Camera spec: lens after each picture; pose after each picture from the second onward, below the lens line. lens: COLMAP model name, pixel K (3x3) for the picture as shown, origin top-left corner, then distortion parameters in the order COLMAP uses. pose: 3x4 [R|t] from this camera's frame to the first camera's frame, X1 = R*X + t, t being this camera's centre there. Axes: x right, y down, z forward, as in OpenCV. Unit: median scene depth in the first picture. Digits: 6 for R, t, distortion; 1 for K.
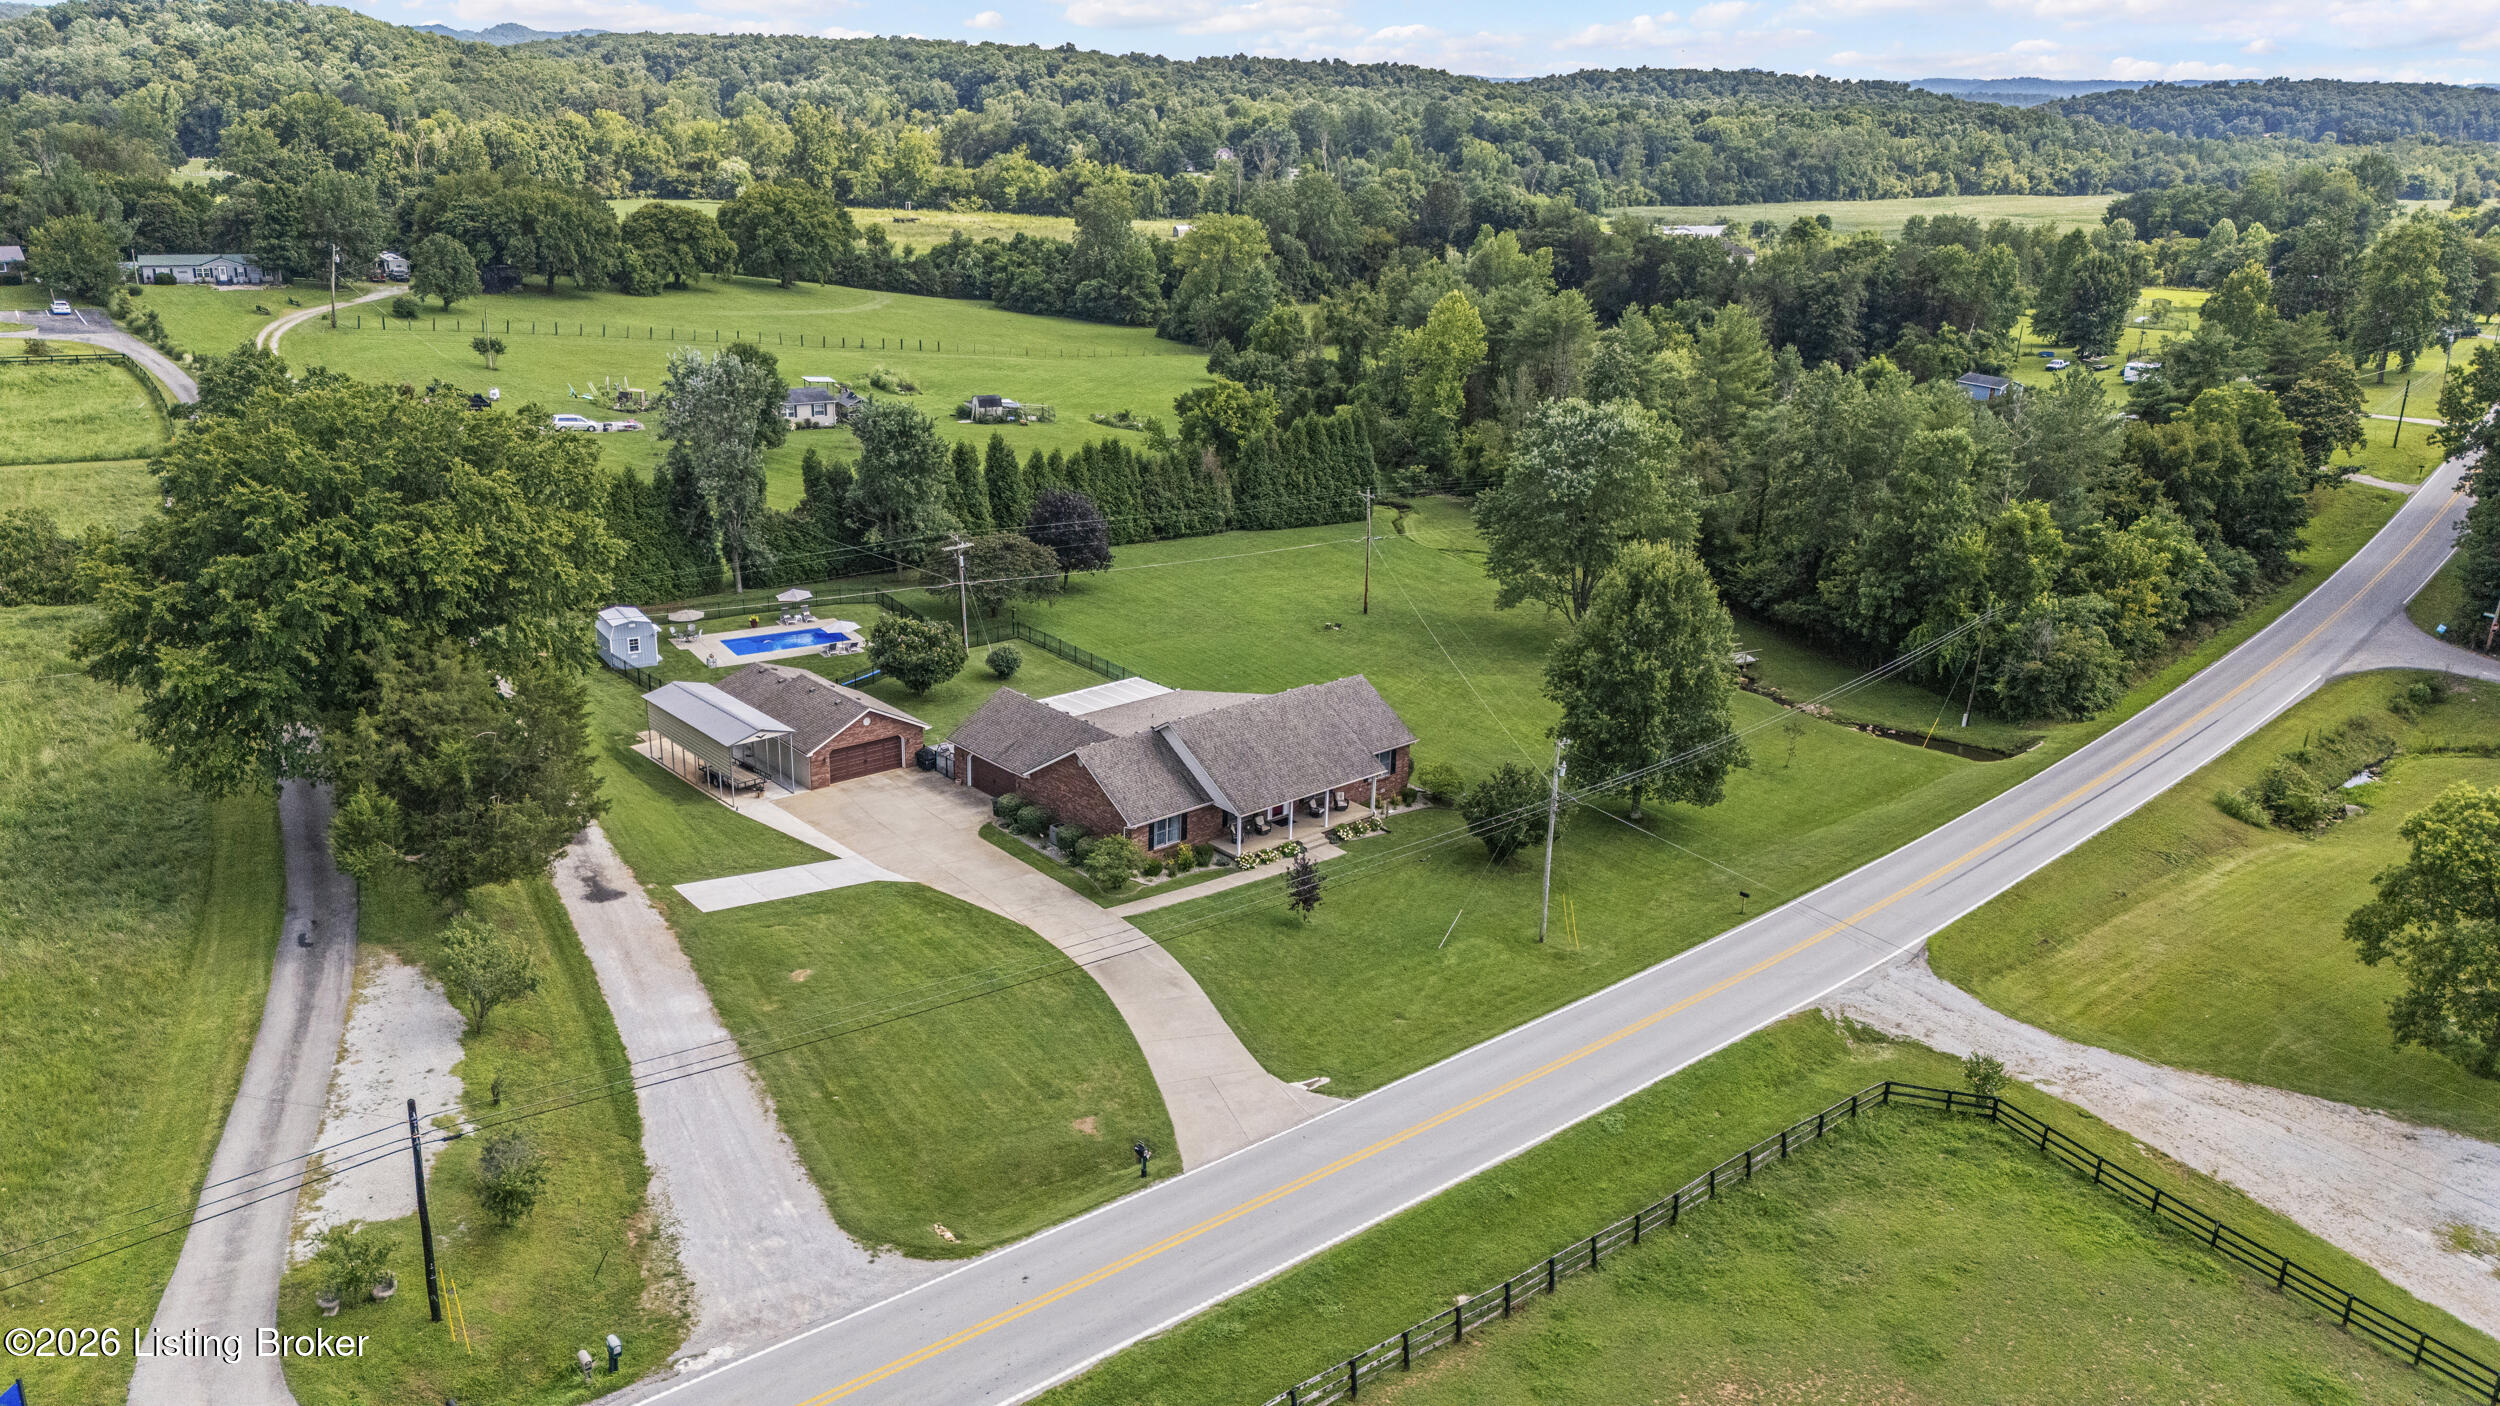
lens RADIAL K [[1818.2, 0, 1250.0], [0, 1818.2, 703.0], [0, 0, 1]] dist [0.078197, -0.084819]
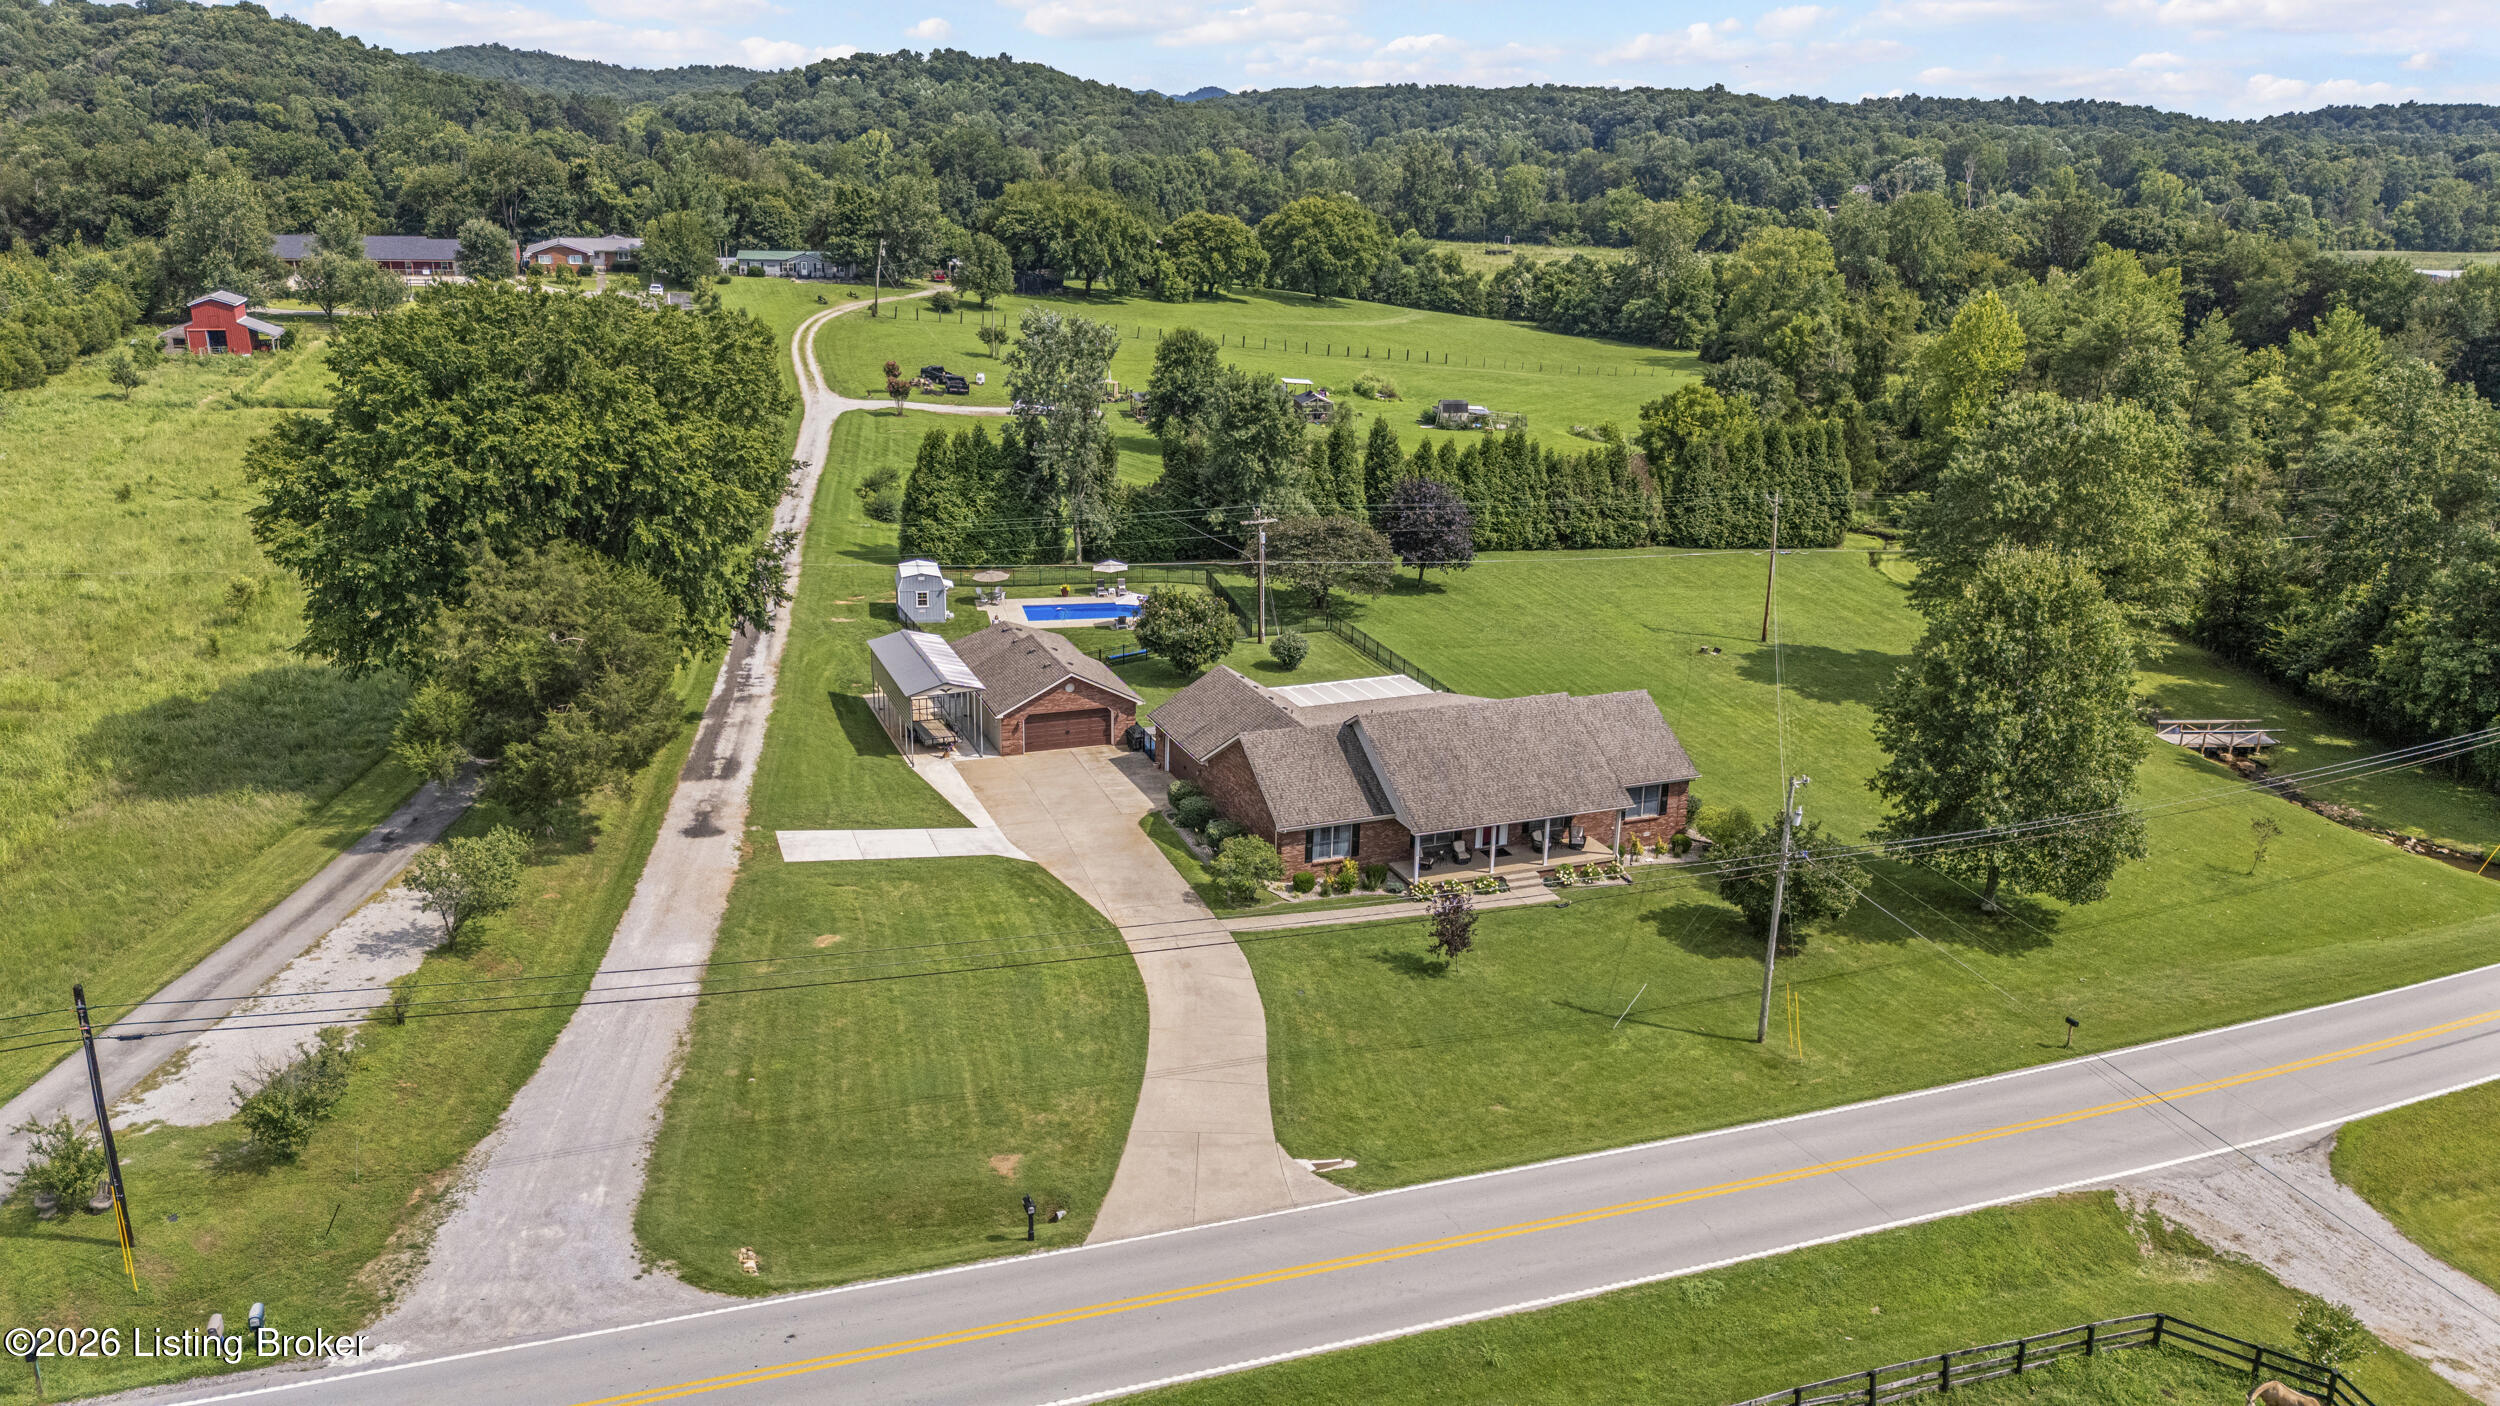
lens RADIAL K [[1825.6, 0, 1250.0], [0, 1825.6, 703.0], [0, 0, 1]] dist [0.062122, -0.056182]
pose [[0.941594, 0.094384, -0.323254, 0.099479], [-0.103365, 0.994586, -0.010688, 0.010526], [0.320495, 0.043477, 0.946252, 0.102424]]
